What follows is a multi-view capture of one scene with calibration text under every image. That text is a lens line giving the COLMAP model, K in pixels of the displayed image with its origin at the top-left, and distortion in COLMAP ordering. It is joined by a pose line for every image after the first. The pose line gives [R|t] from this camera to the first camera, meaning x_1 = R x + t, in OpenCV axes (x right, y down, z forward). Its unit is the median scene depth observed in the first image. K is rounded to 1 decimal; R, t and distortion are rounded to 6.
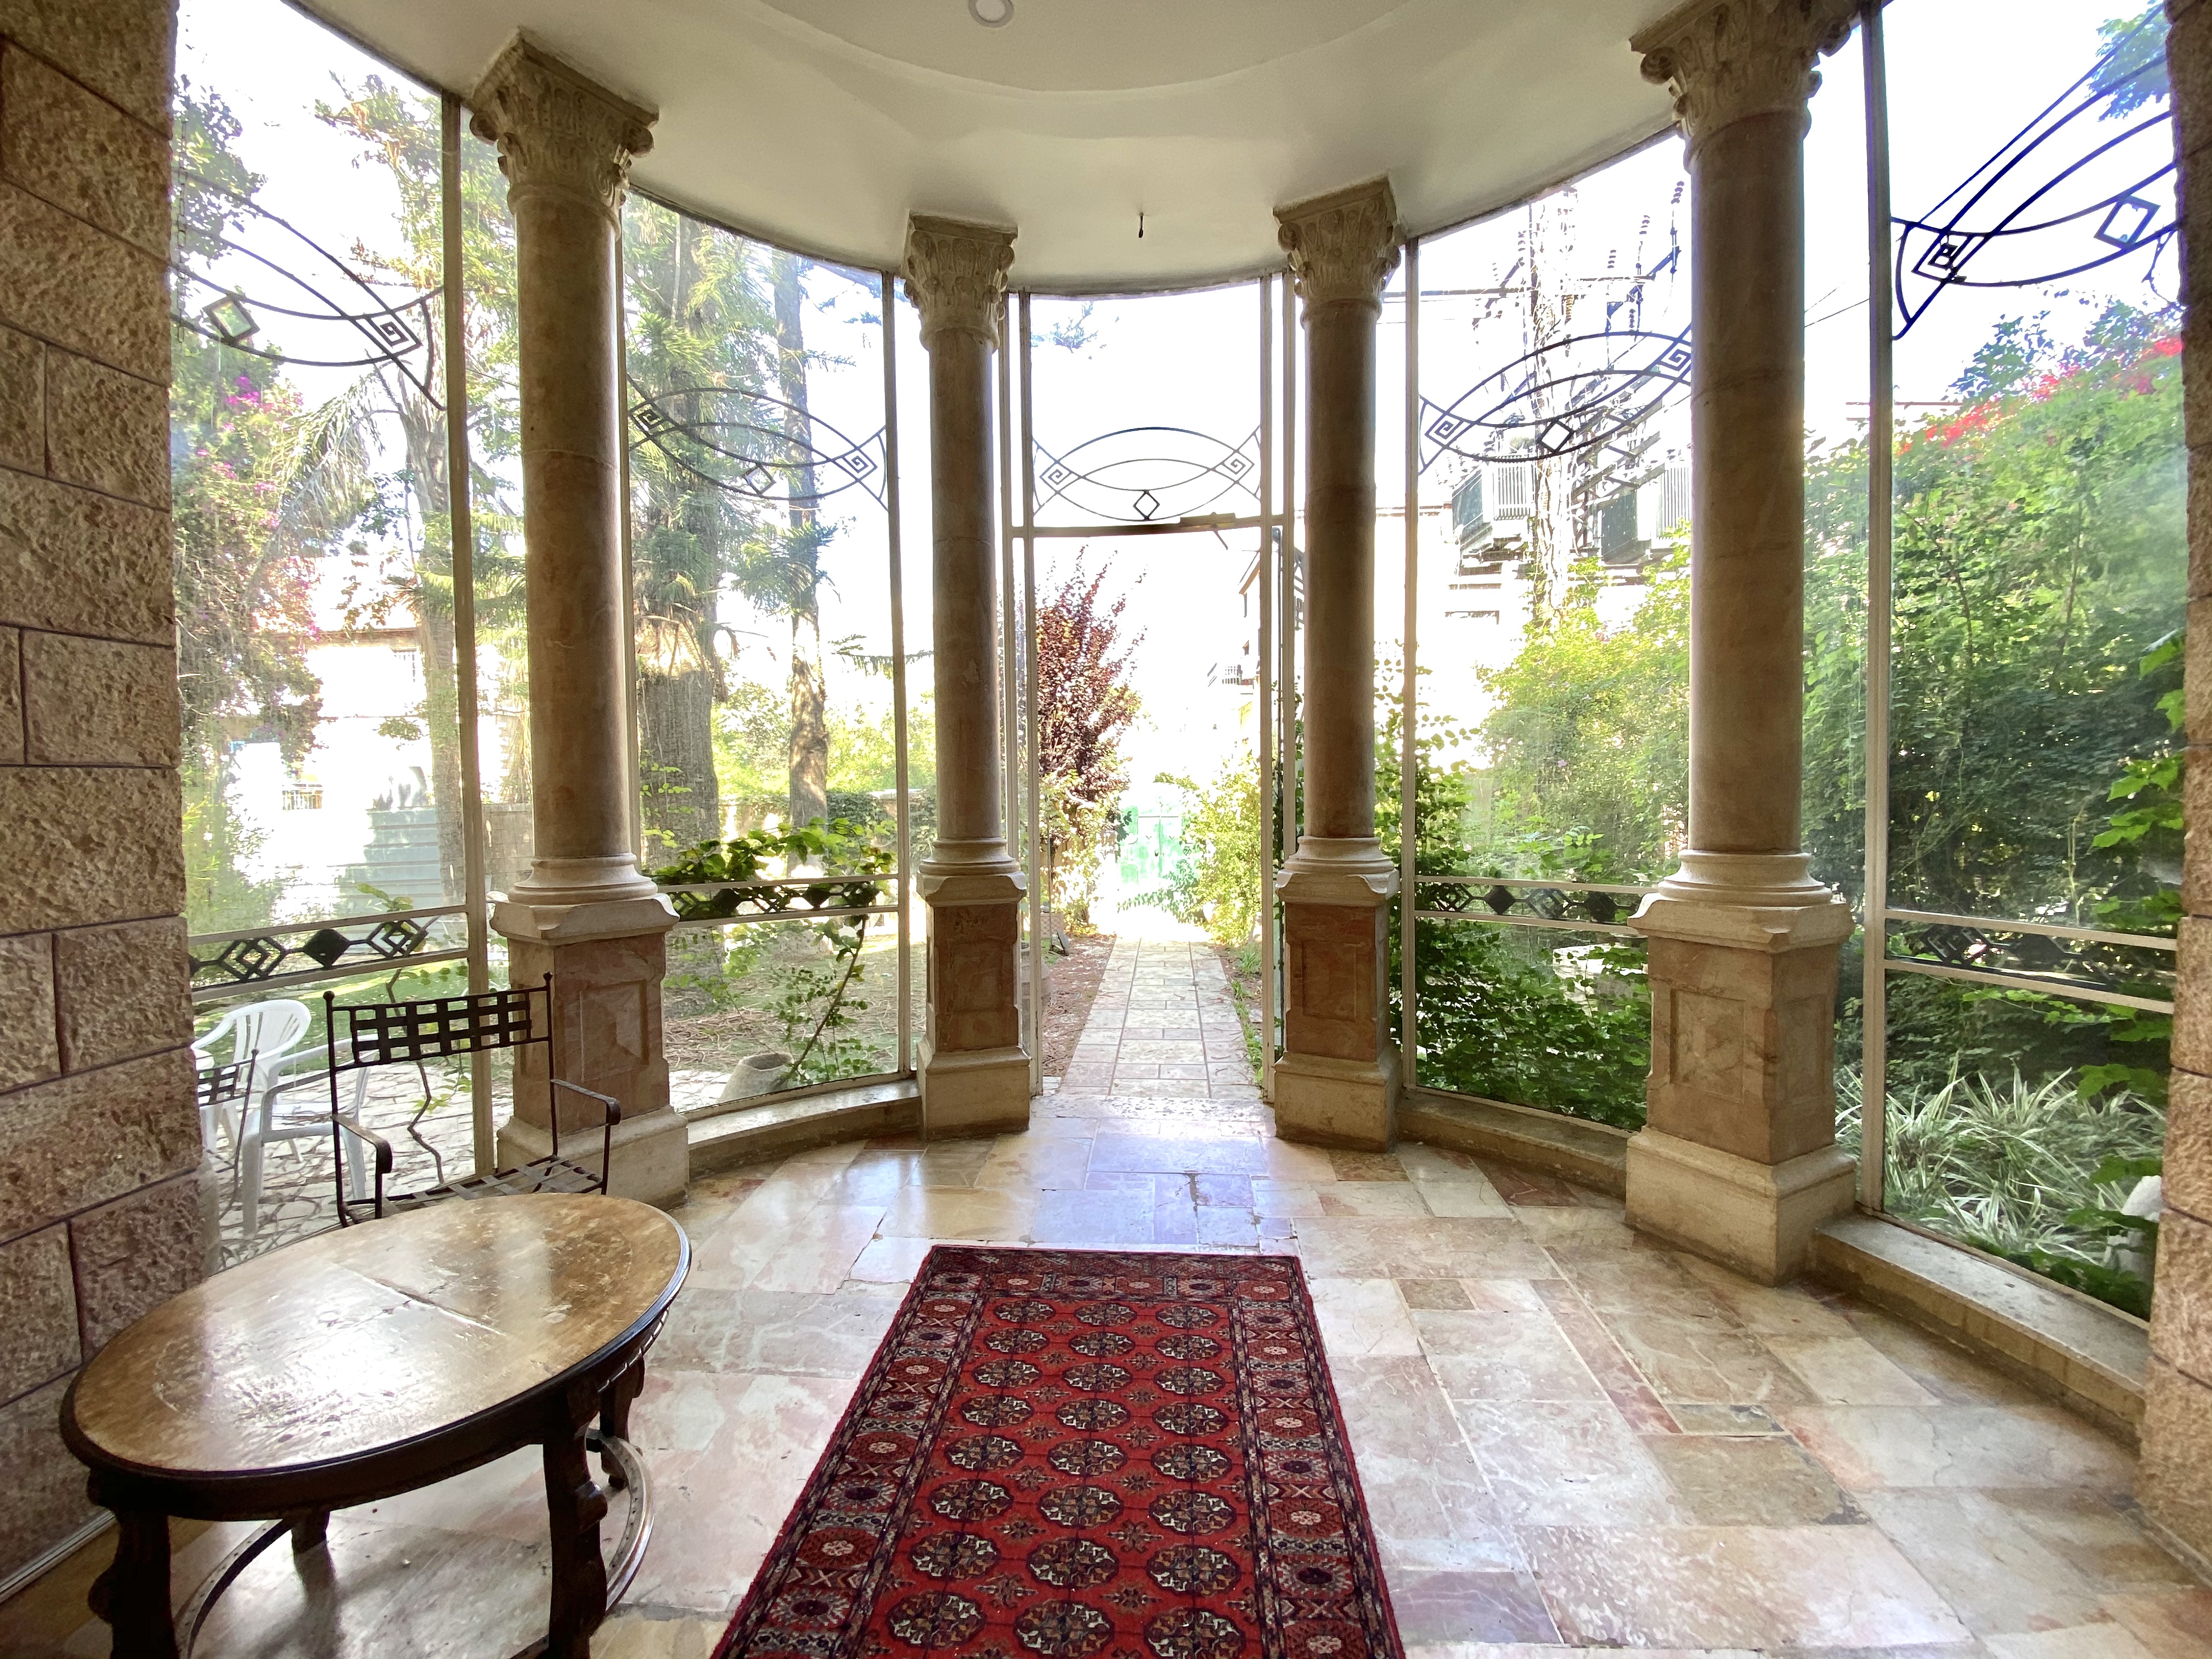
lens RADIAL K [[896.9, 0, 1121.5], [0, 896.9, 827.8], [0, 0, 1]] dist [-0.013013, -0.001930]
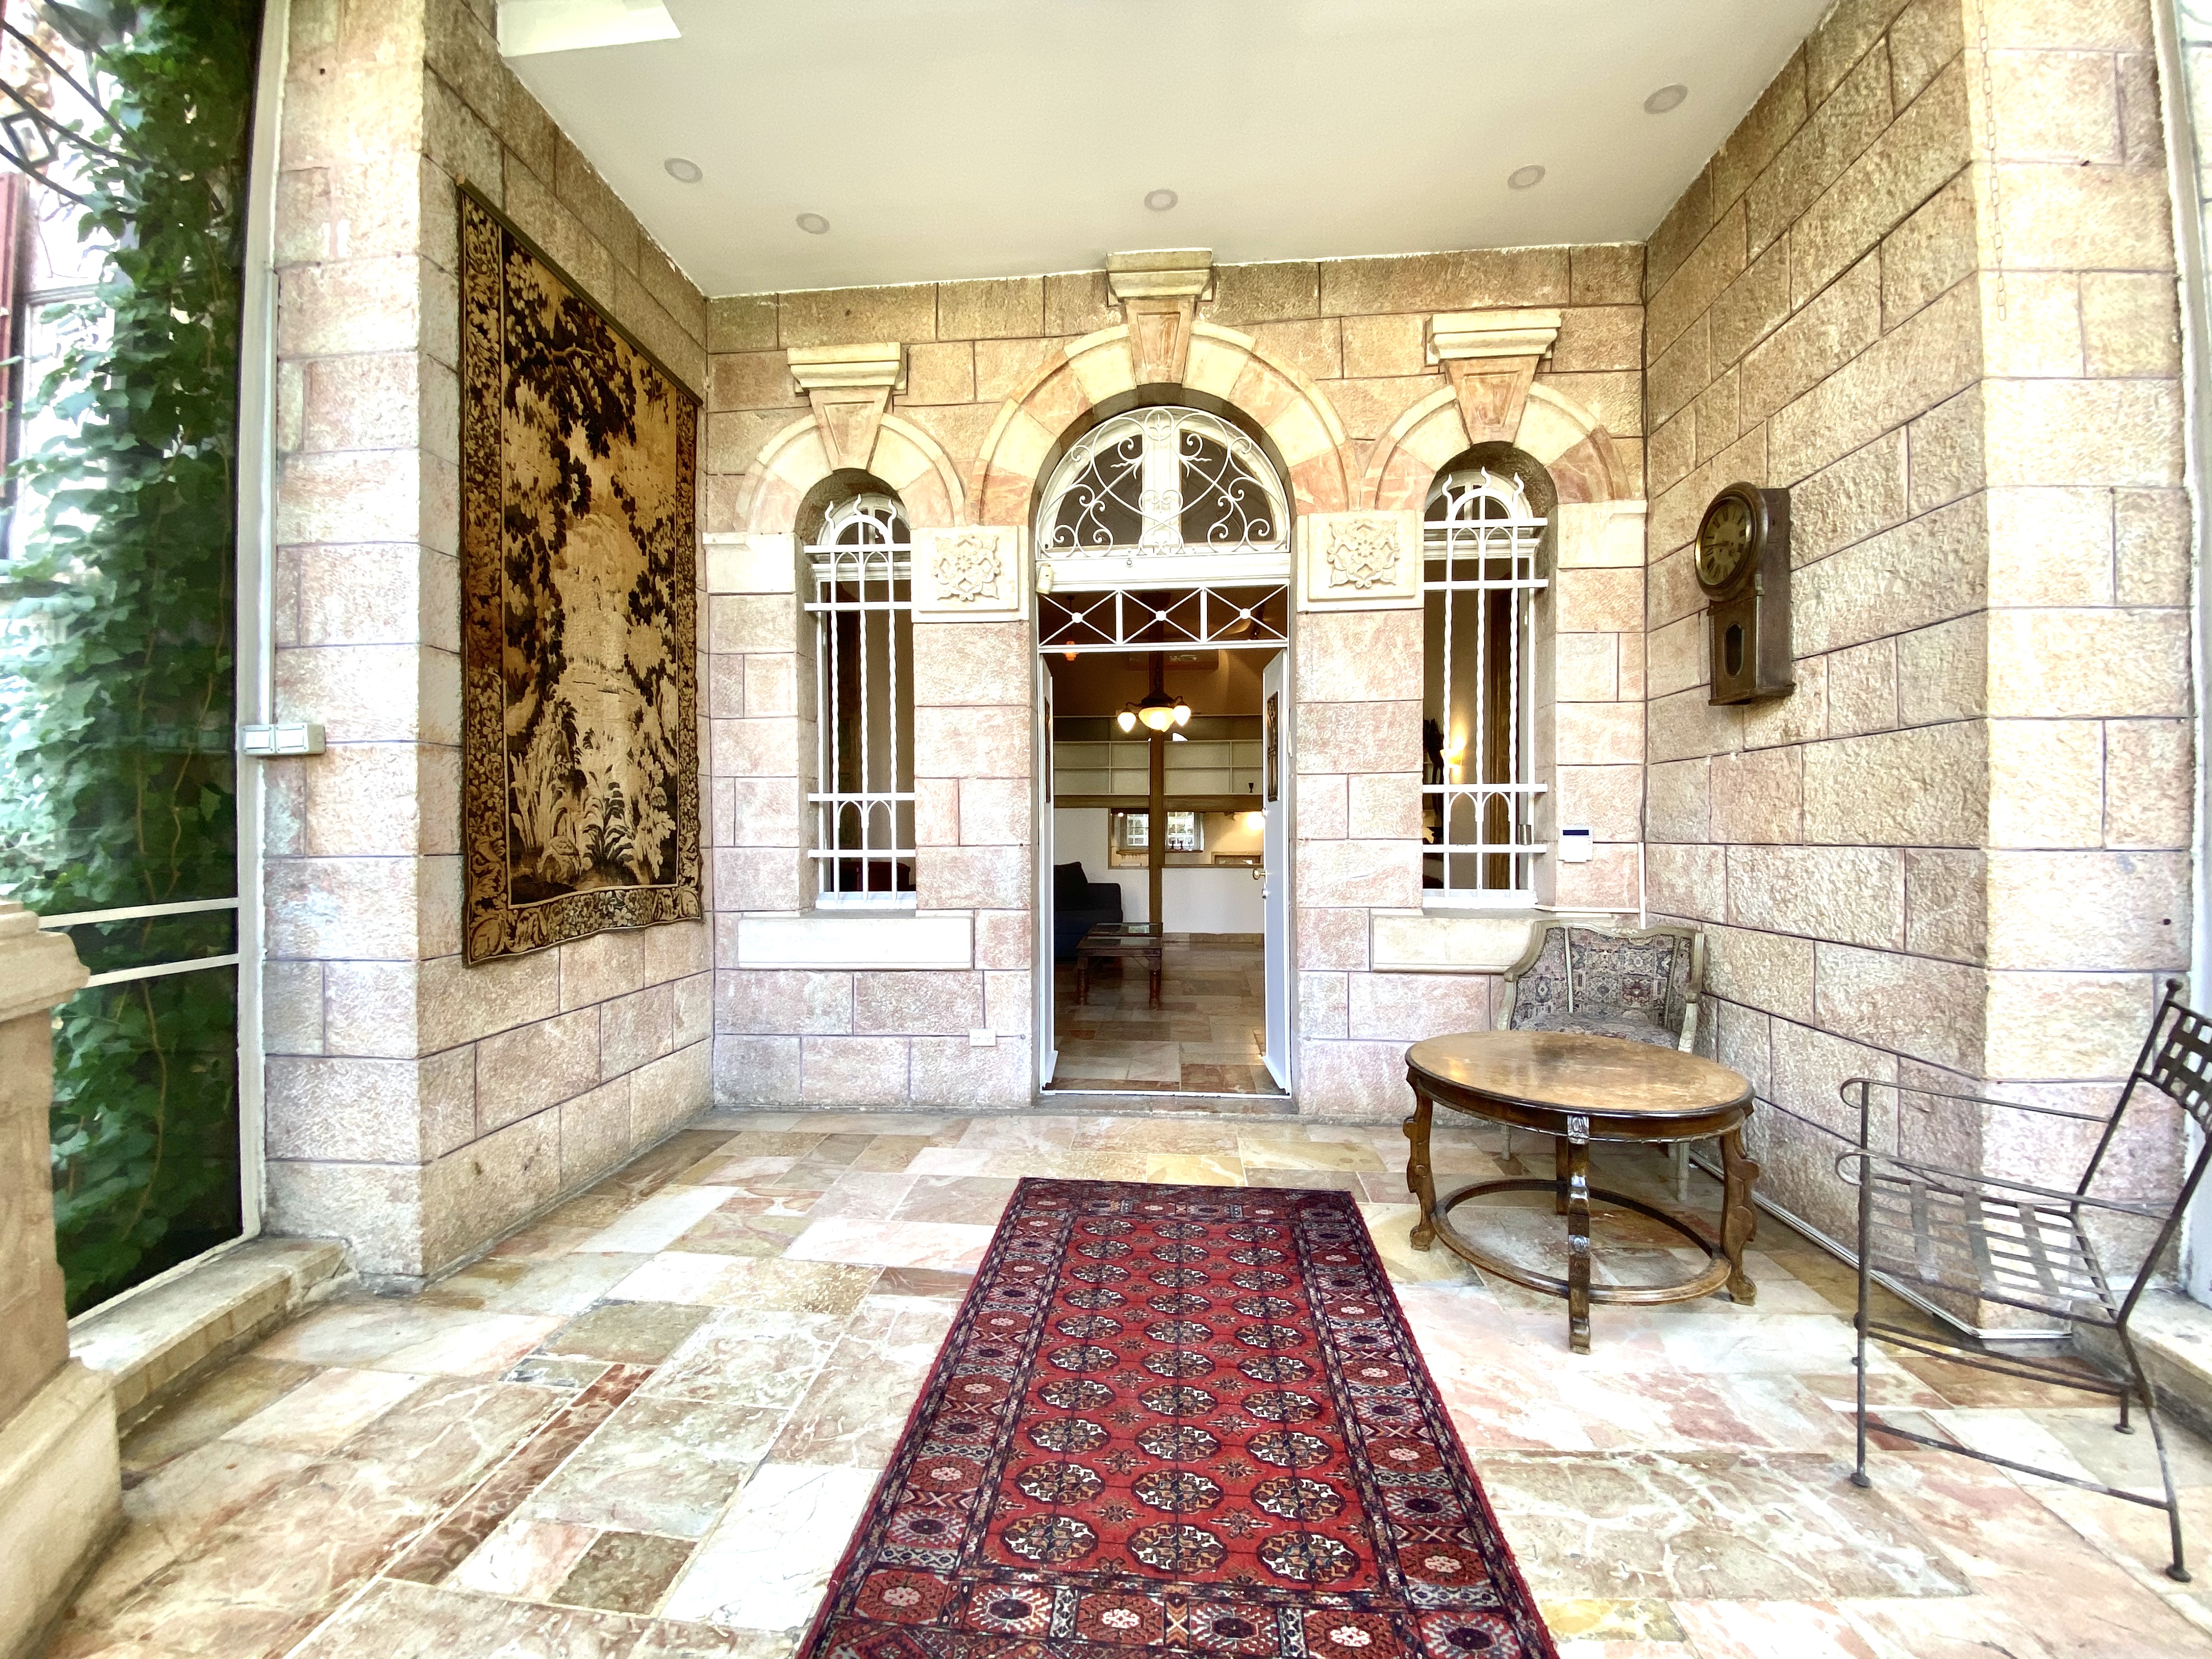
lens RADIAL K [[896.9, 0, 1096.8], [0, 896.9, 829.9], [0, 0, 1]] dist [-0.013013, -0.001930]
pose [[-0.999185, 0.015123, 0.037429, 0.006593], [0.016518, 0.999170, 0.037244, 0.009688], [-0.036835, 0.037831, -0.998605, 1.440025]]
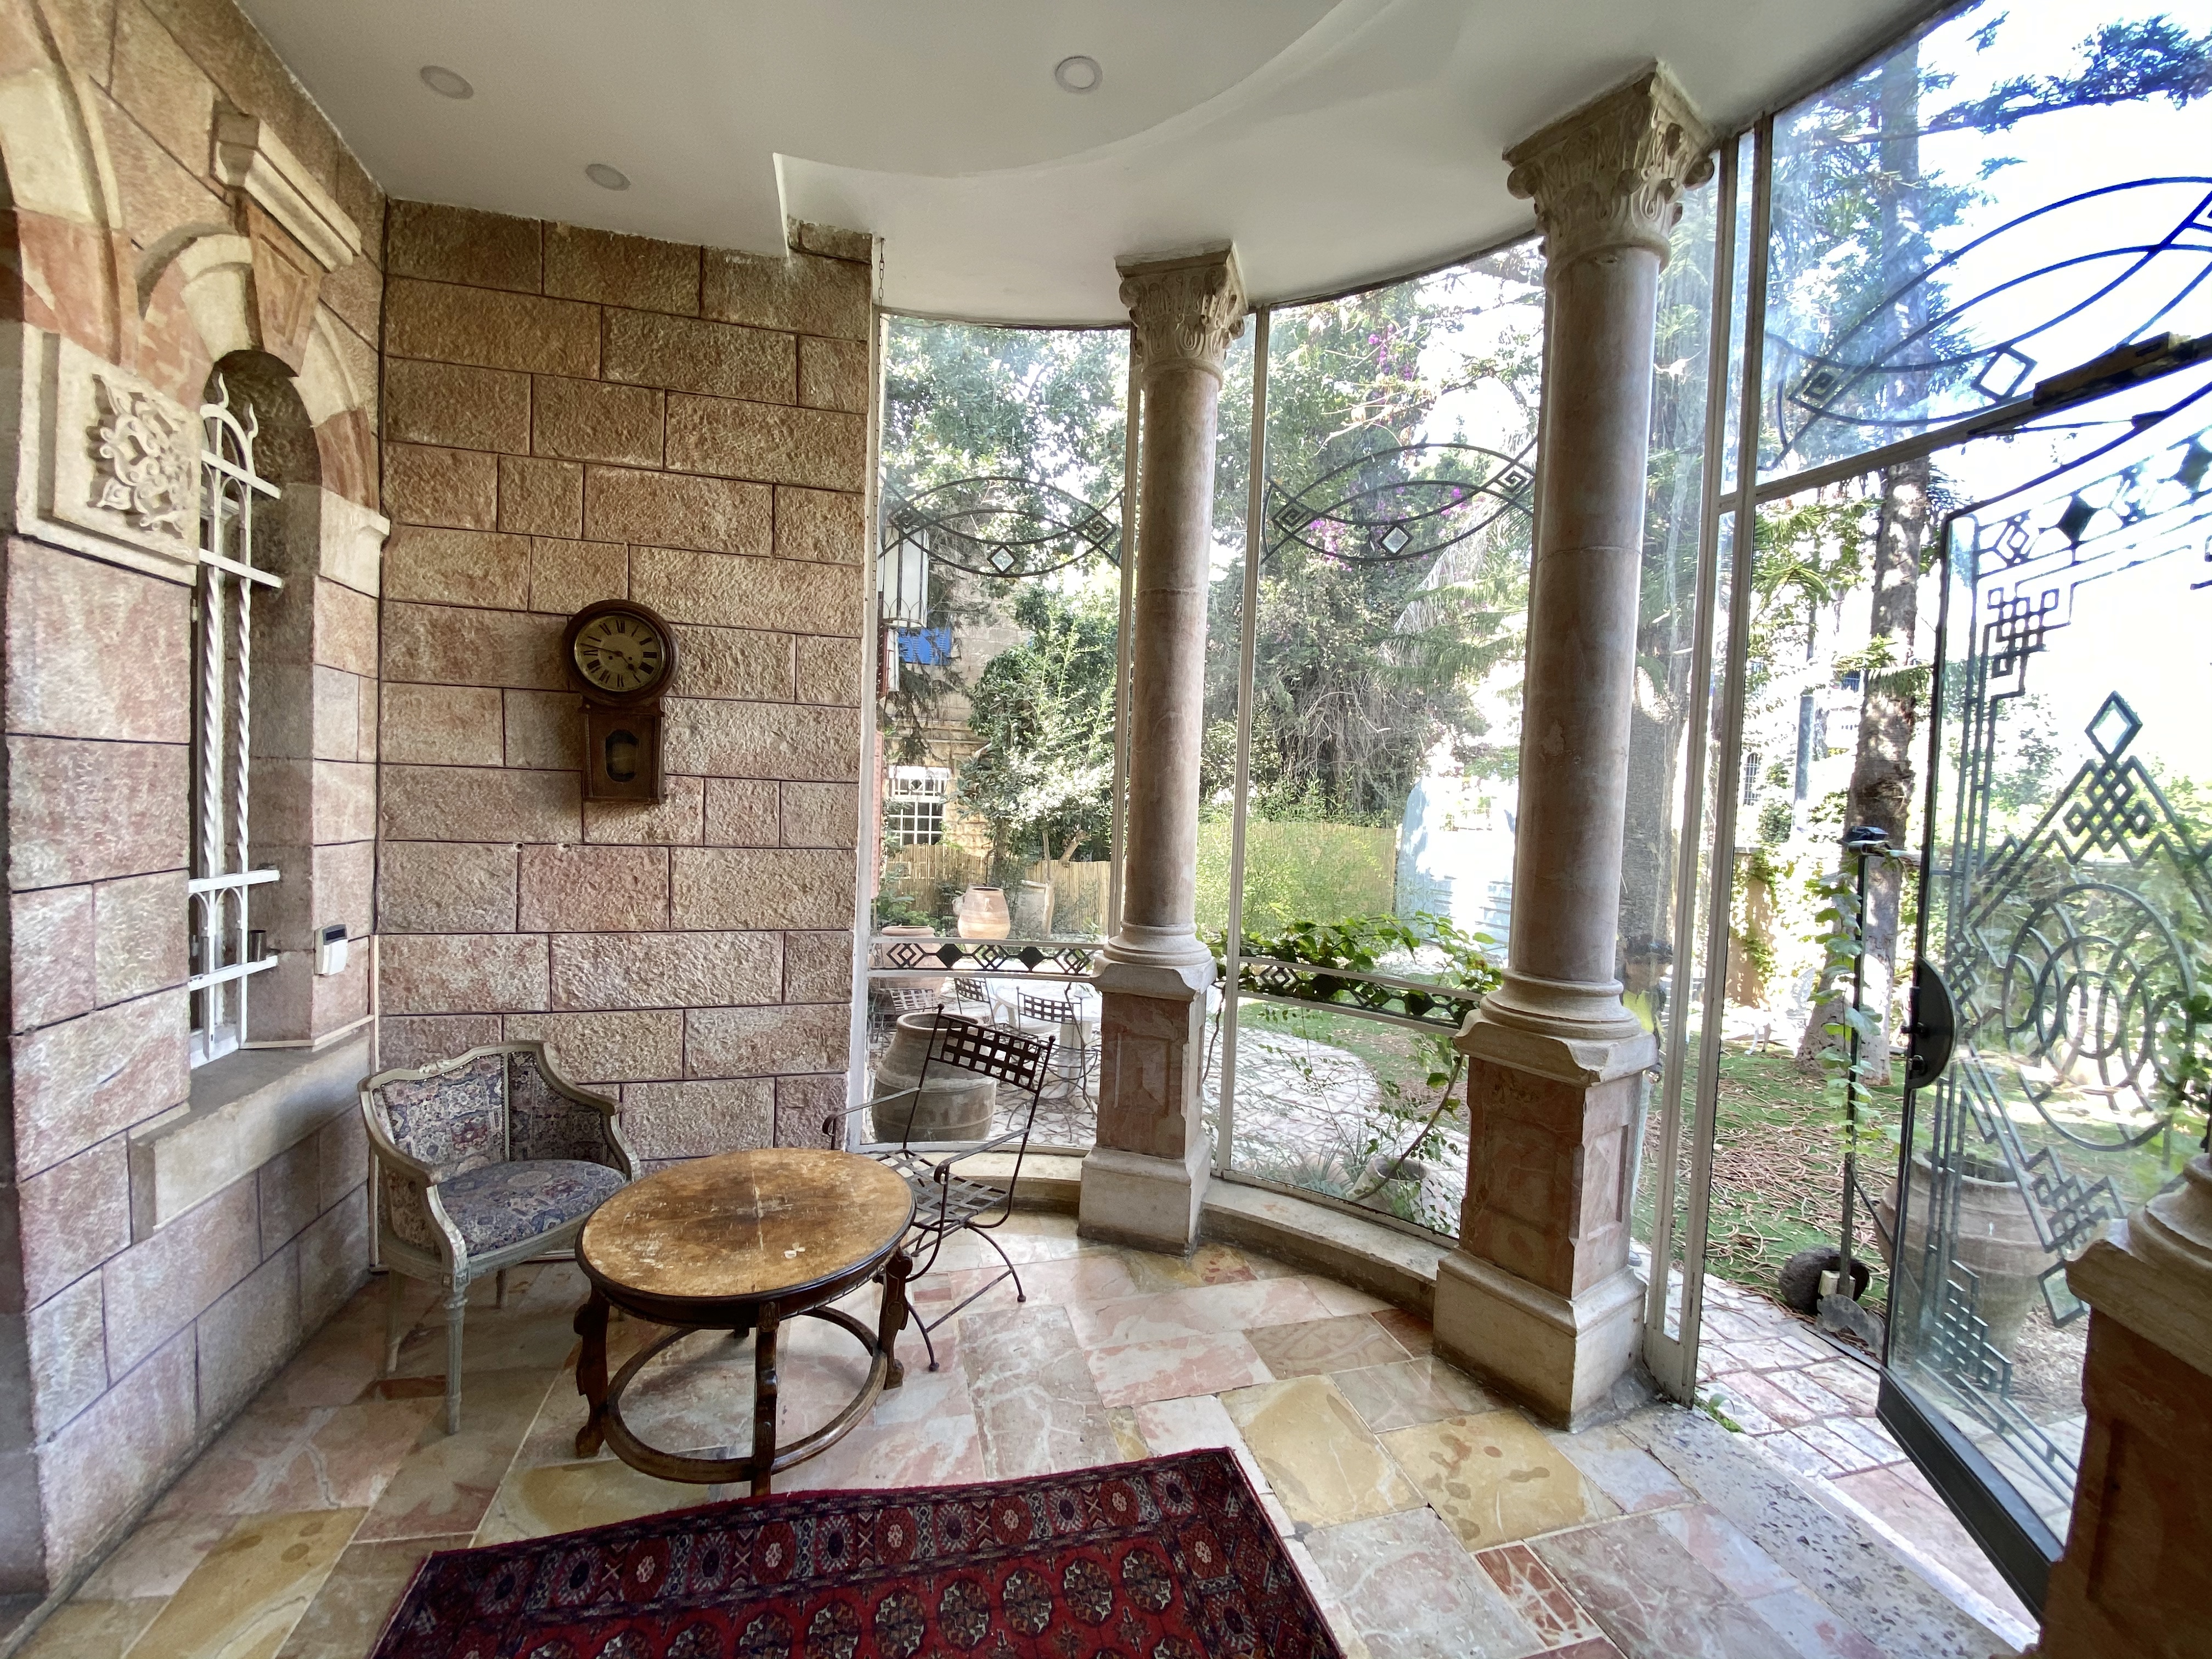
lens RADIAL K [[896.9, 0, 1090.7], [0, 896.9, 826.6], [0, 0, 1]] dist [-0.013013, -0.001930]
pose [[0.306046, 0.058774, -0.950201, 0.534728], [-0.074708, 0.996497, 0.037575, -0.144876], [0.949081, 0.059488, 0.309365, 0.596760]]
